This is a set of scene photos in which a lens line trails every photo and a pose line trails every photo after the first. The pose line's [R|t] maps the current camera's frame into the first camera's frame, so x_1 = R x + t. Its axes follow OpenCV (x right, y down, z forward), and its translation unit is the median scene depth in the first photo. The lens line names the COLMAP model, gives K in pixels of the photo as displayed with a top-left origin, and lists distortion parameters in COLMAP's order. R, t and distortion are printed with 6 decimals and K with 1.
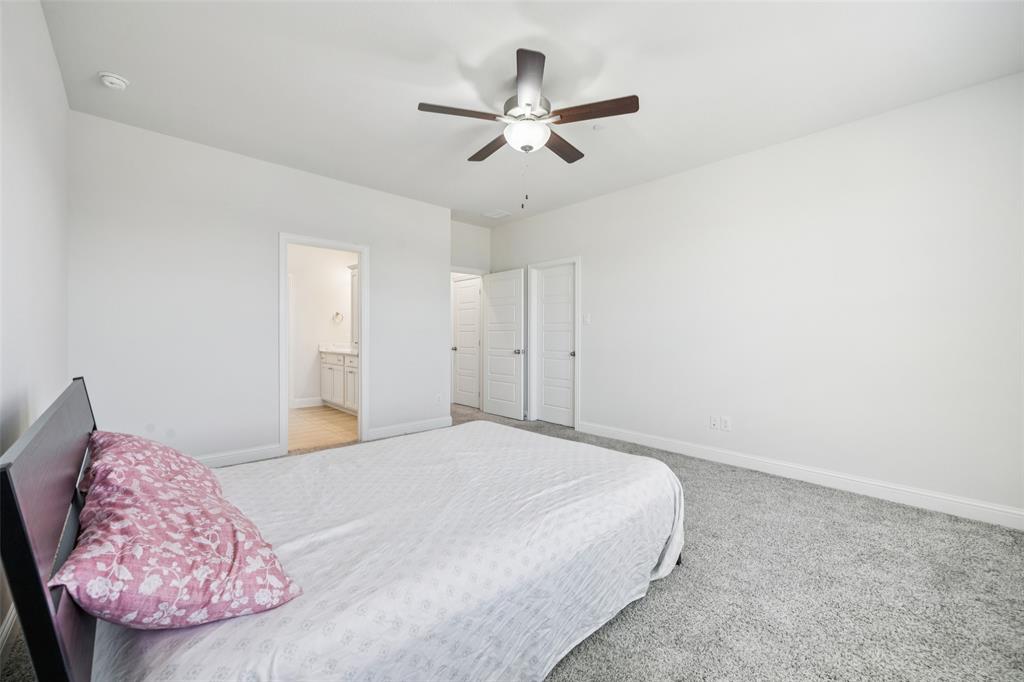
lens RADIAL K [[413.2, 0, 513.9], [0, 413.2, 331.4], [0, 0, 1]] dist [0.001668, -0.000041]
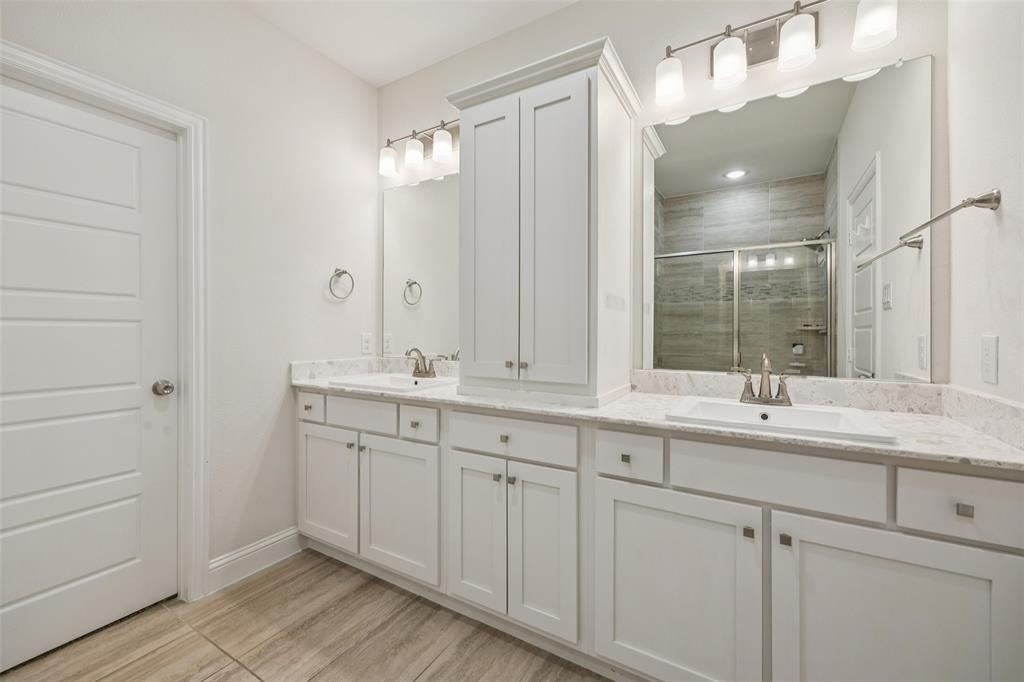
lens RADIAL K [[413.2, 0, 513.9], [0, 413.2, 331.4], [0, 0, 1]] dist [0.001668, -0.000041]
pose [[0.962653, 0.001182, 0.270737, -0.398331], [-0.000837, 0.999999, -0.001389, 0.007145], [-0.270739, 0.001111, 0.962652, 0.659782]]
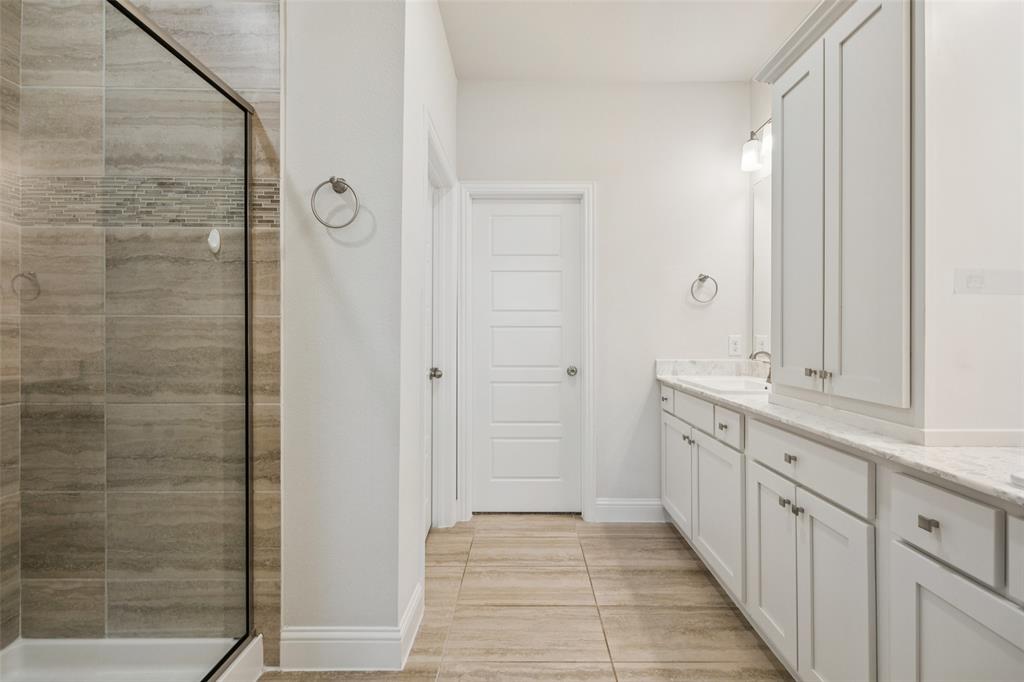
lens RADIAL K [[413.2, 0, 513.9], [0, 413.2, 331.4], [0, 0, 1]] dist [0.001668, -0.000041]
pose [[0.712425, -0.004153, -0.701736, -0.303569], [-0.000329, 0.999980, -0.006252, 0.007658], [0.701748, 0.004685, 0.712410, 0.652257]]
